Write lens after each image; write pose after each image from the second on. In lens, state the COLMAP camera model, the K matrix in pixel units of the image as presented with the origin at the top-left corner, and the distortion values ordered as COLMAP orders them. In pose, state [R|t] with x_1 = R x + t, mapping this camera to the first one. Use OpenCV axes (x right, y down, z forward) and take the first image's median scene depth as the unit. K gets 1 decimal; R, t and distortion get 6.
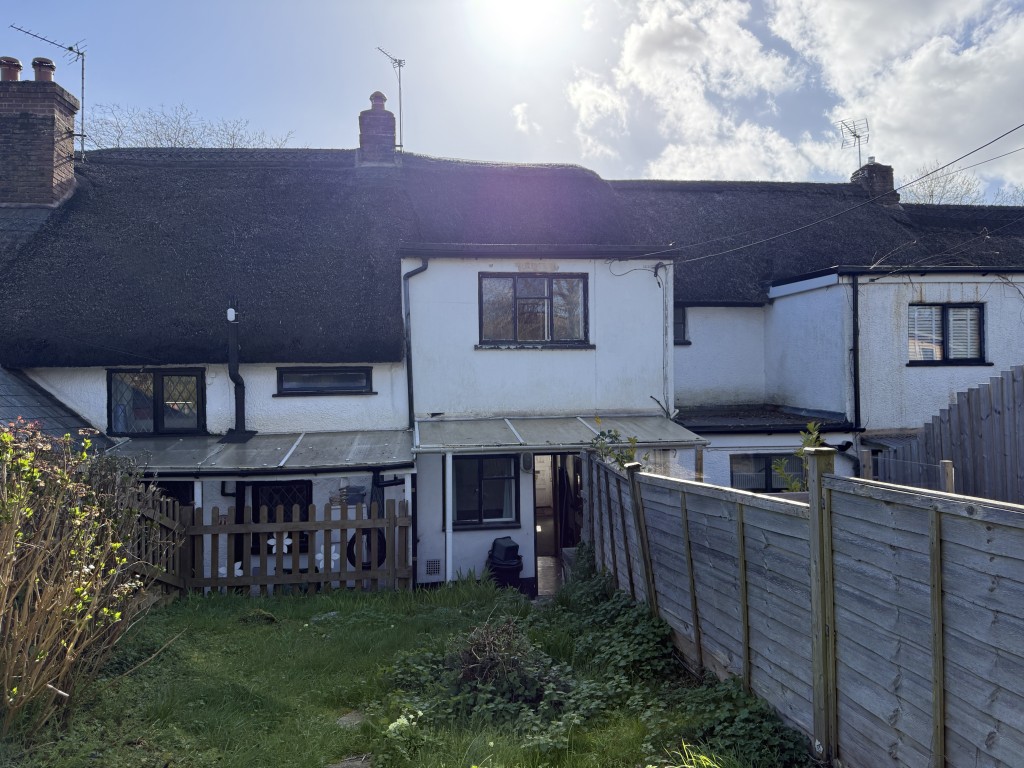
lens RADIAL K [[715.0, 0, 511.9], [0, 715.0, 382.8], [0, 0, 1]] dist [0.001463, -0.000018]
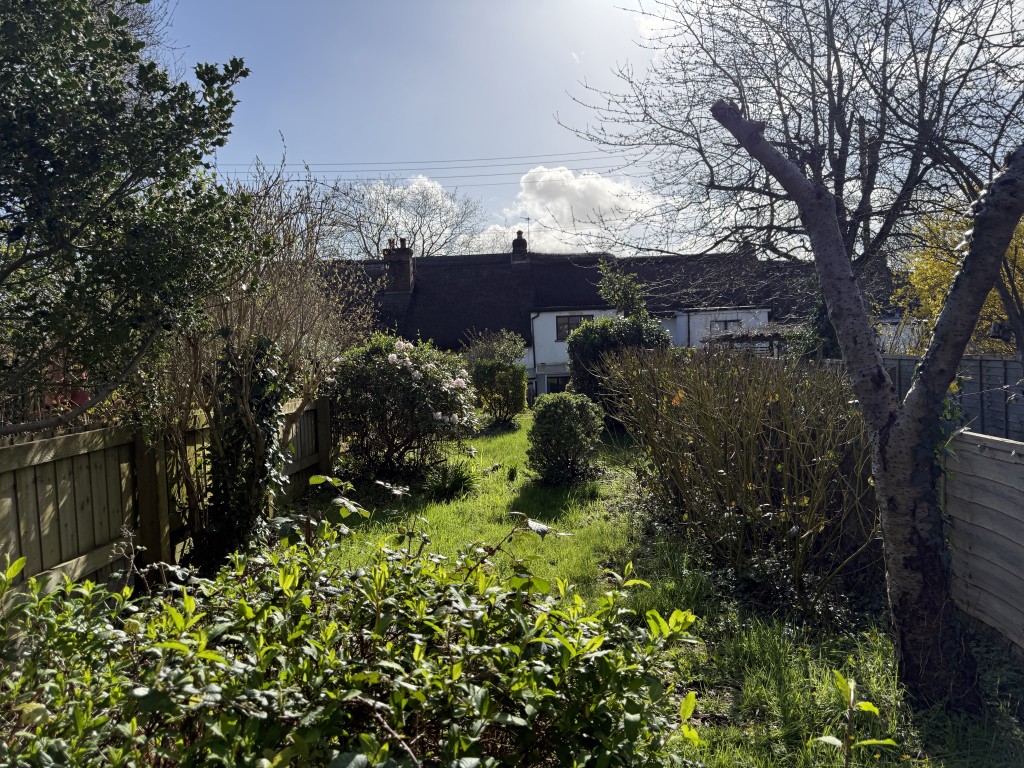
lens RADIAL K [[715.0, 0, 511.8], [0, 715.0, 386.2], [0, 0, 1]] dist [0.001463, -0.000018]
pose [[0.983457, -0.009020, -0.180918, 0.265293], [0.018784, 0.998453, 0.052325, -0.016944], [0.180166, -0.054858, 0.982105, -1.708400]]
